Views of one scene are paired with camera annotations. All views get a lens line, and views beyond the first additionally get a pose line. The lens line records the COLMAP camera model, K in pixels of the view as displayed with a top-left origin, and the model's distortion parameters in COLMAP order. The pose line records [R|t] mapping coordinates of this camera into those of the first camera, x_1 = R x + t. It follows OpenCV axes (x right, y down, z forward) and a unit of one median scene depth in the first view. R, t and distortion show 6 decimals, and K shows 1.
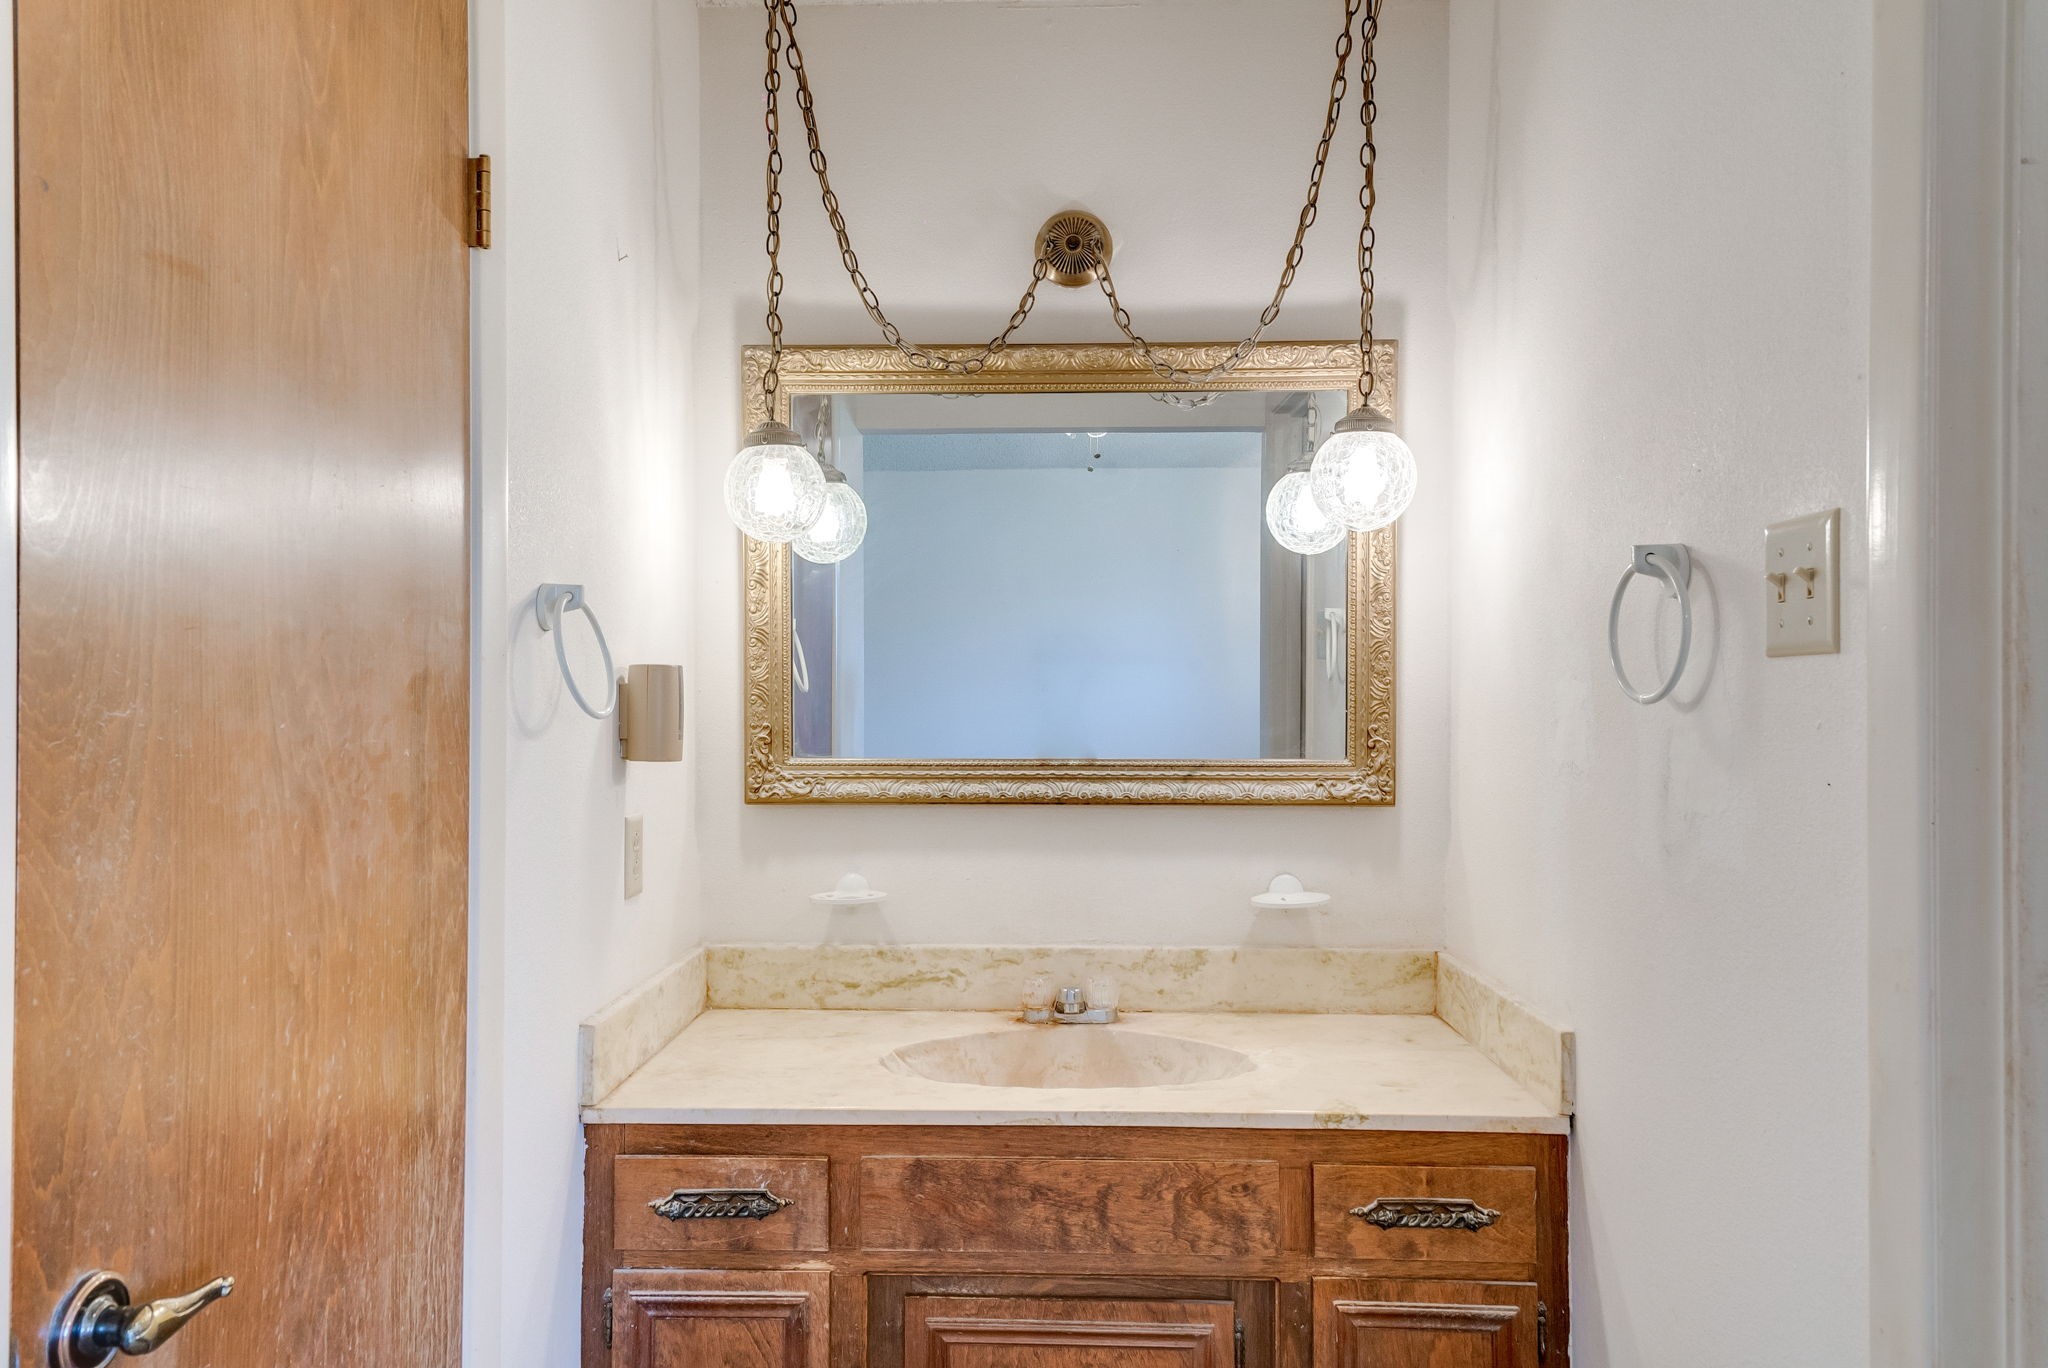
lens RADIAL K [[1388.6, 0, 1036.0], [0, 1388.6, 684.6], [0, 0, 1]] dist [0.033745, 0.001756]
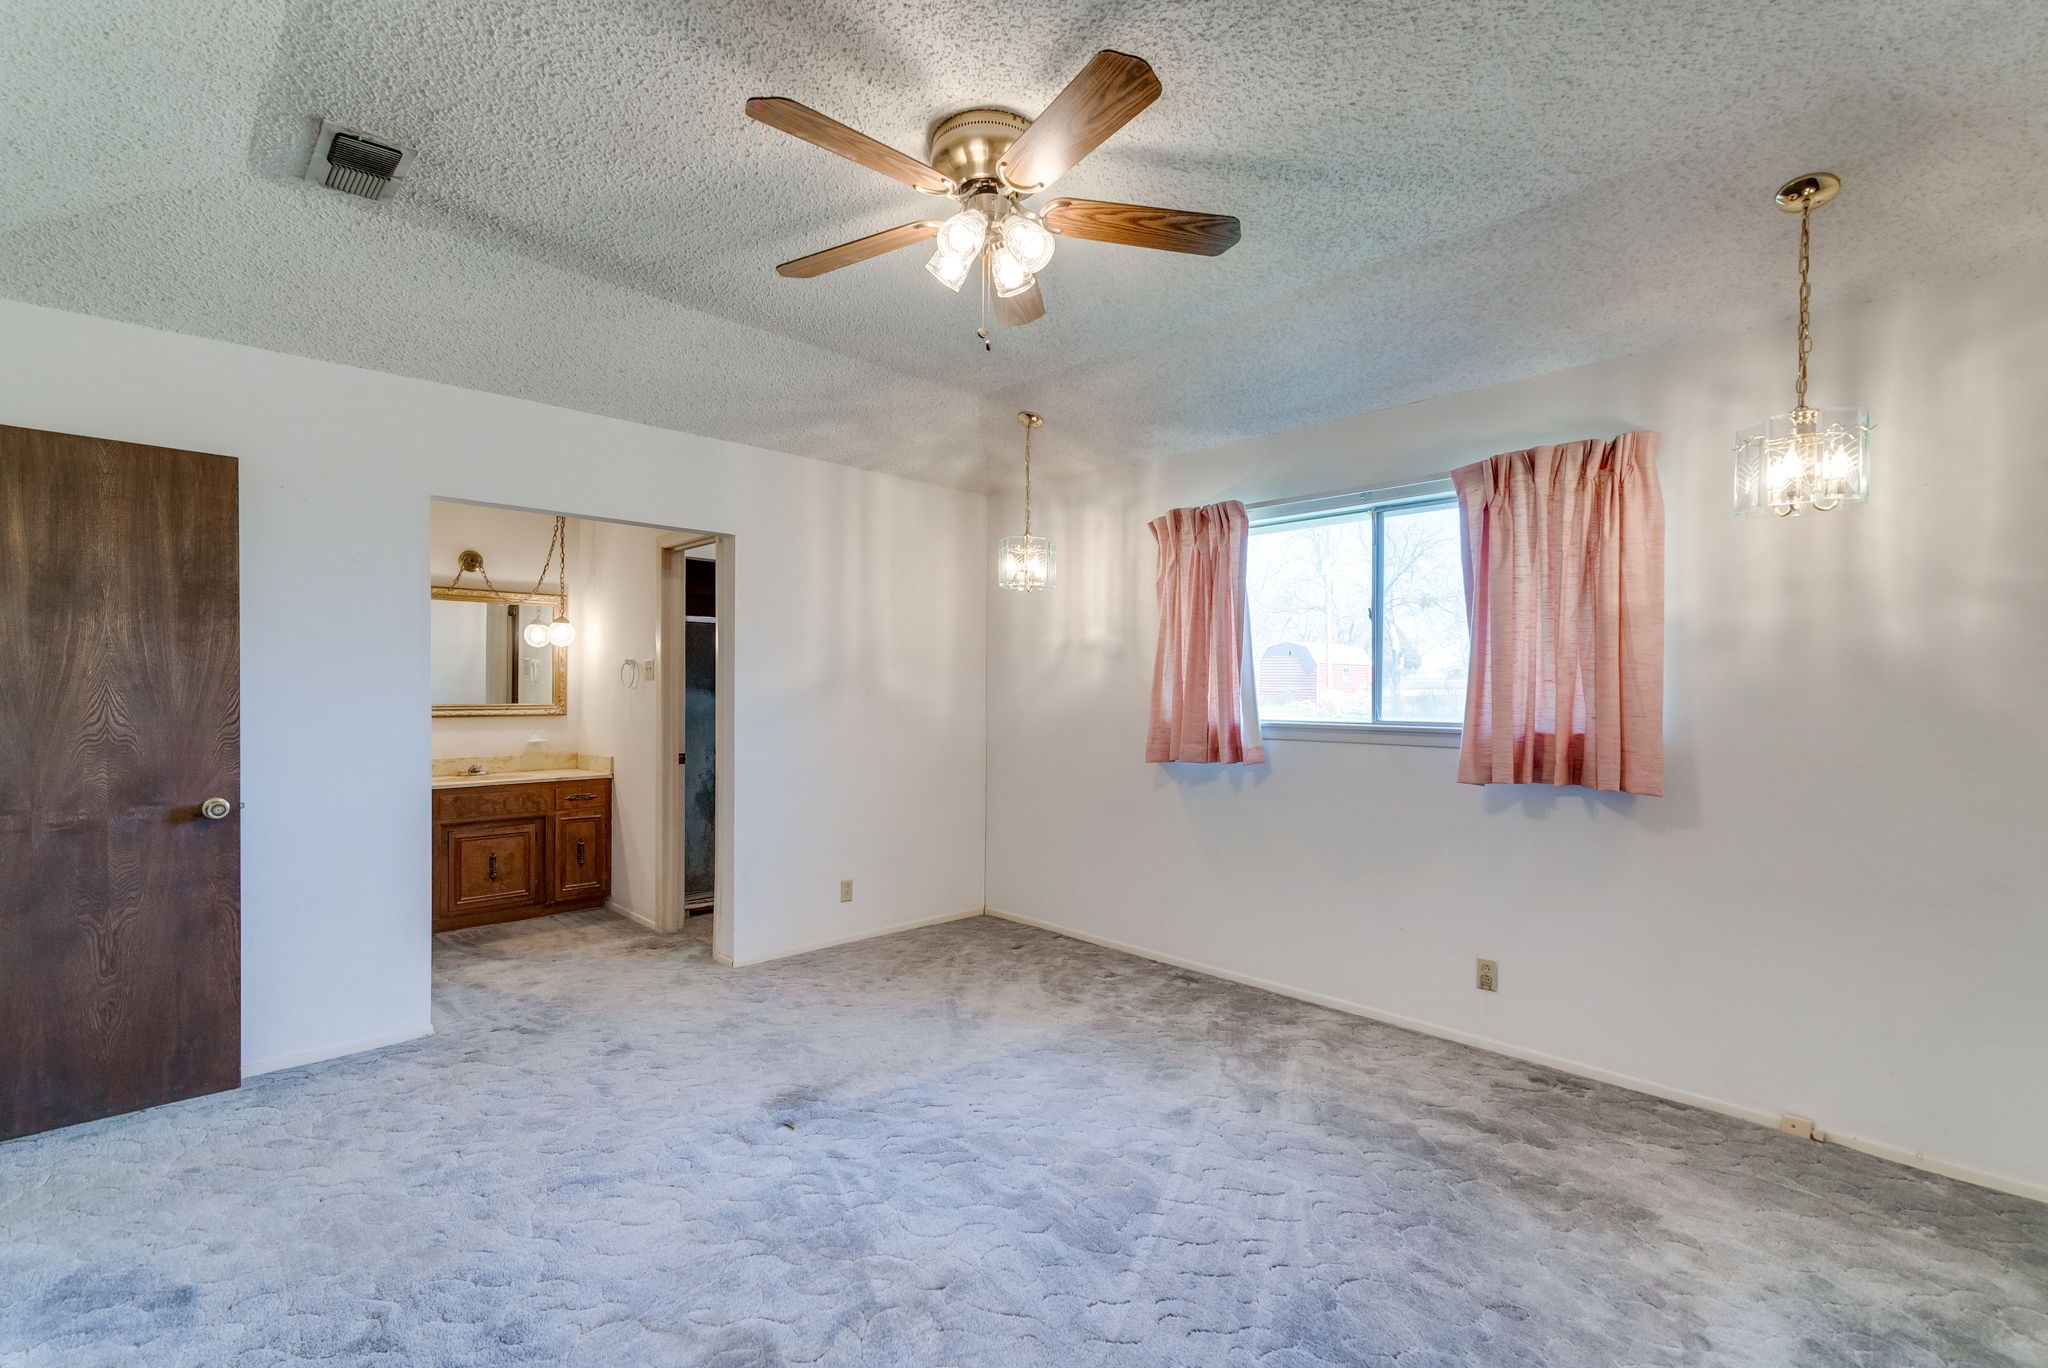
lens RADIAL K [[926.5, 0, 1013.8], [0, 926.5, 692.0], [0, 0, 1]] dist [0.008818, -0.002152]
pose [[0.708351, -0.001657, 0.705858, -0.777622], [-0.006296, 0.999943, 0.008665, -0.009175], [-0.705832, -0.010582, 0.708300, -1.943961]]
